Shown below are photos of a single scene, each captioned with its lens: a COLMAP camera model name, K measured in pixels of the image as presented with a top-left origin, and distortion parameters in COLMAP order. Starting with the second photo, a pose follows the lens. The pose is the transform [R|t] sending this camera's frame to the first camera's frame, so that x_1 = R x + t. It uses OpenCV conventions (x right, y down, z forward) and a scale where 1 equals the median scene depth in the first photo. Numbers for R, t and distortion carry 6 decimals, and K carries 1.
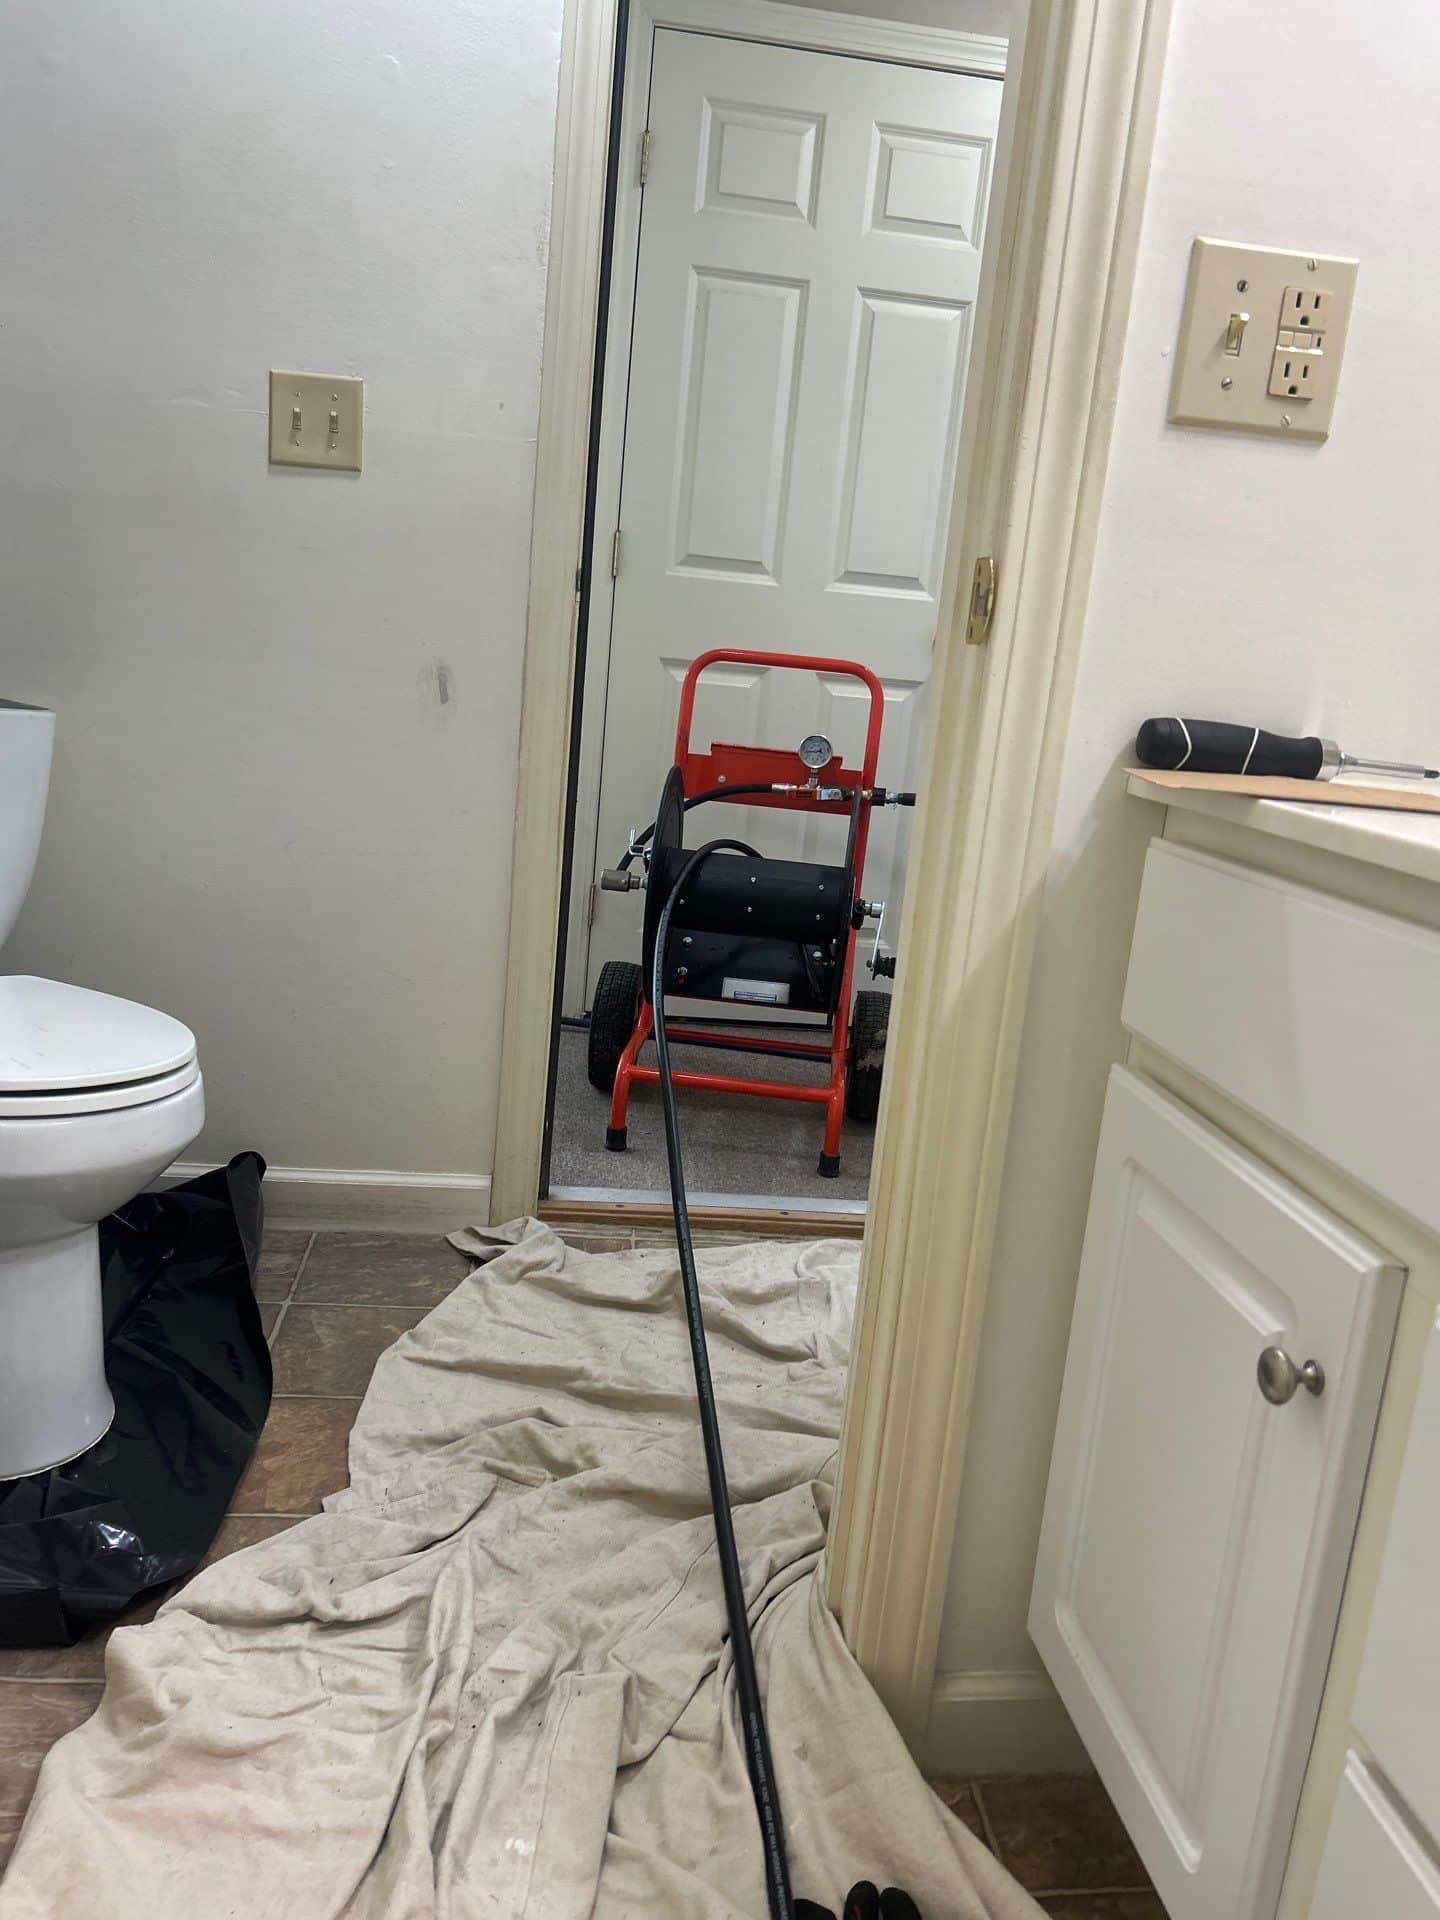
lens RADIAL K [[1430.8, 0, 720.0], [0, 1430.8, 960.0], [0, 0, 1]] dist [0.005445, -0.003547]
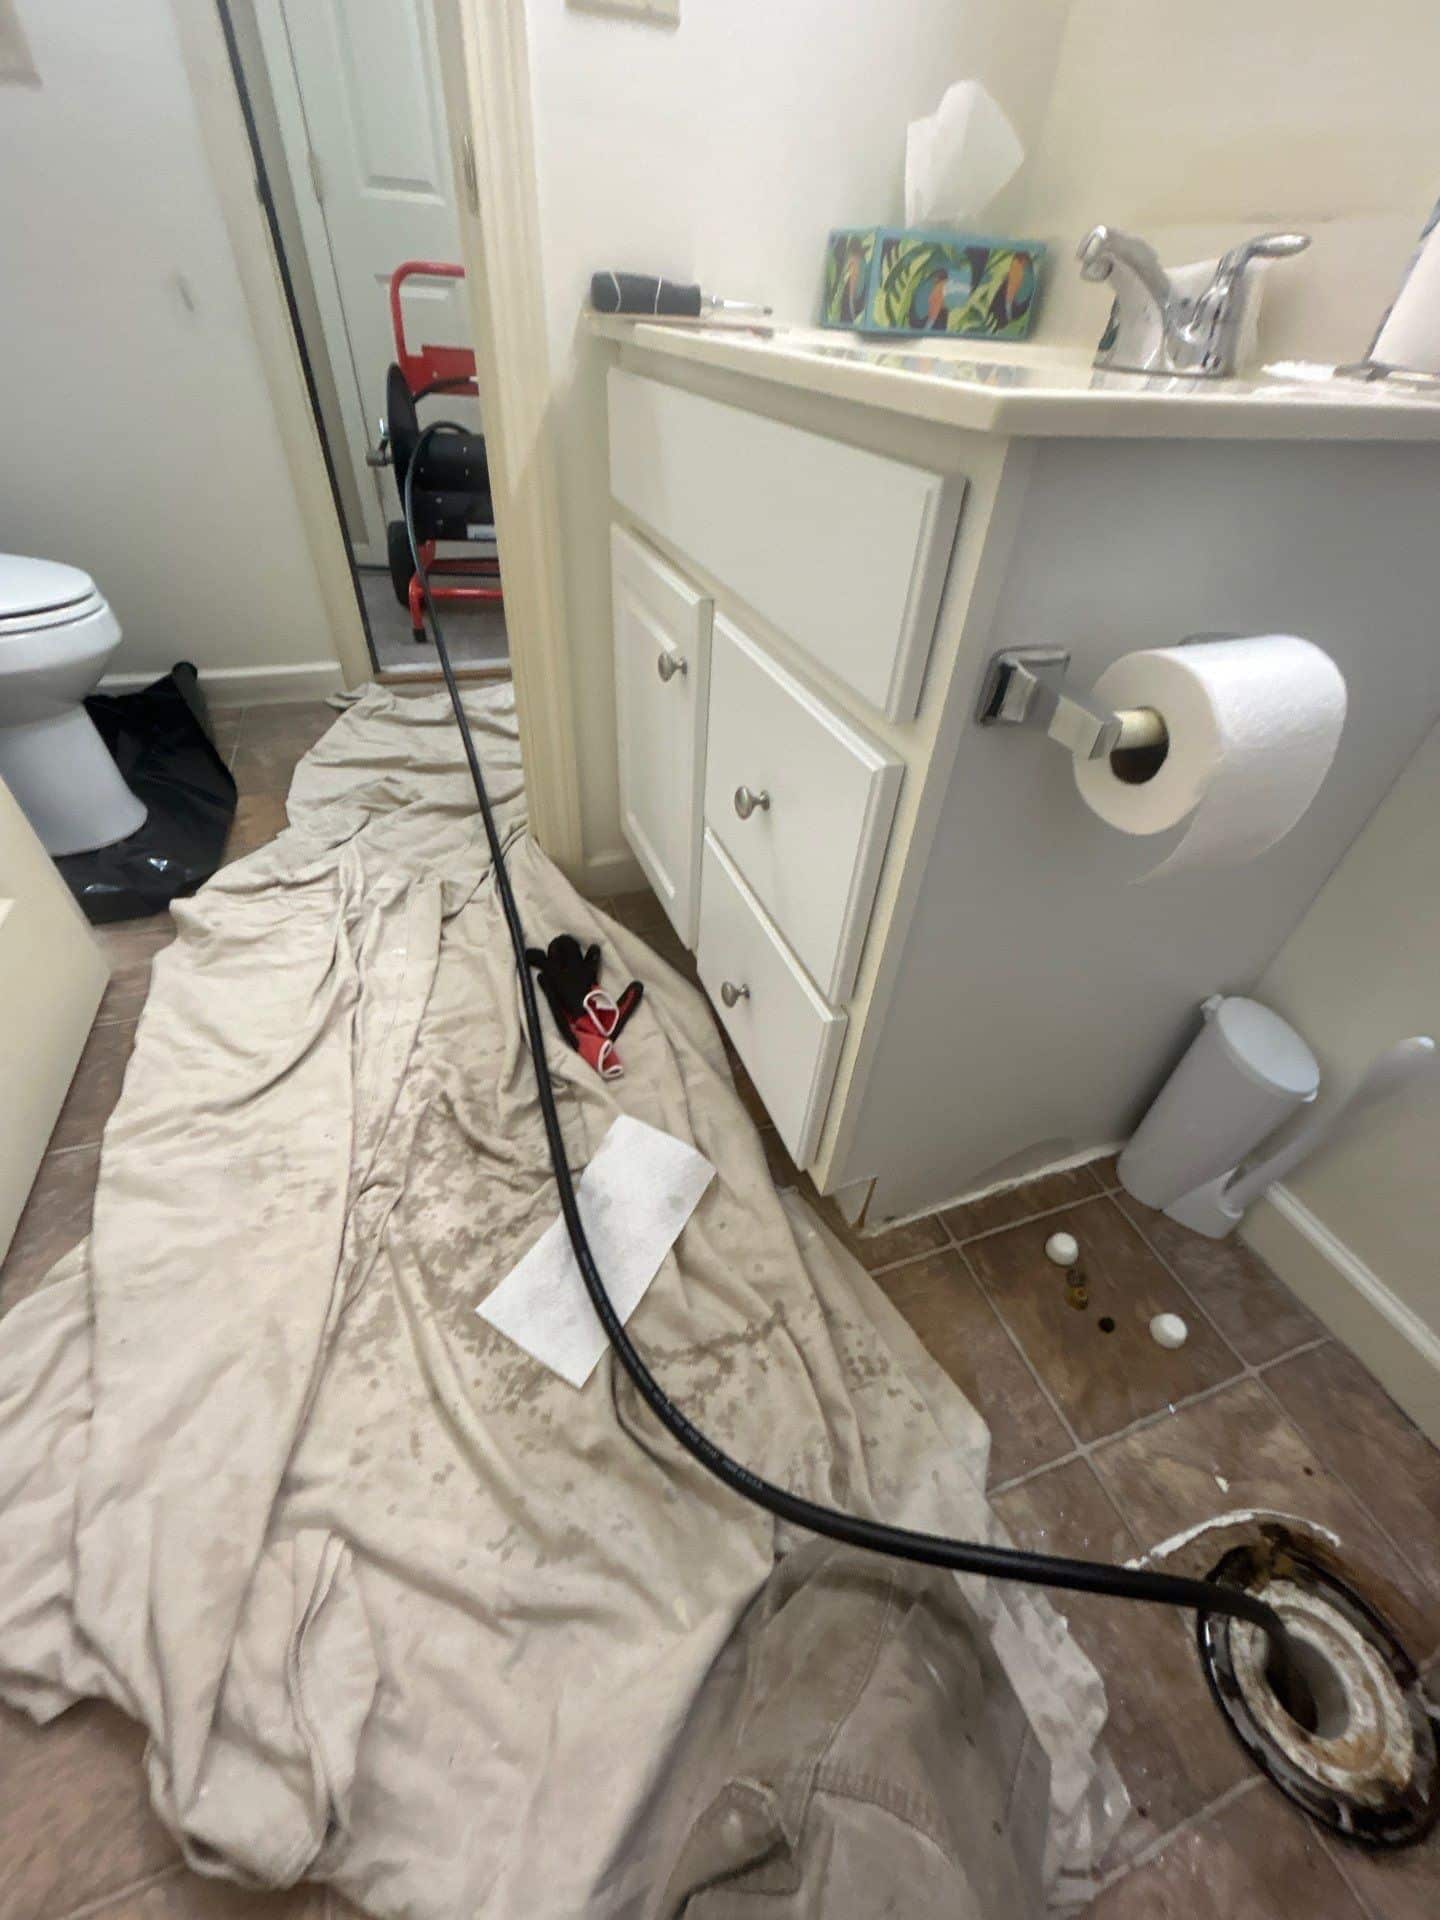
lens RADIAL K [[774.8, 0, 720.0], [0, 774.8, 960.0], [0, 0, 1]] dist [0.002843, 0.000220]
pose [[0.972987, -0.178170, 0.146802, 0.127262], [0.084808, 0.867296, 0.490516, 0.064026], [-0.214716, -0.464816, 0.858978, -0.112063]]
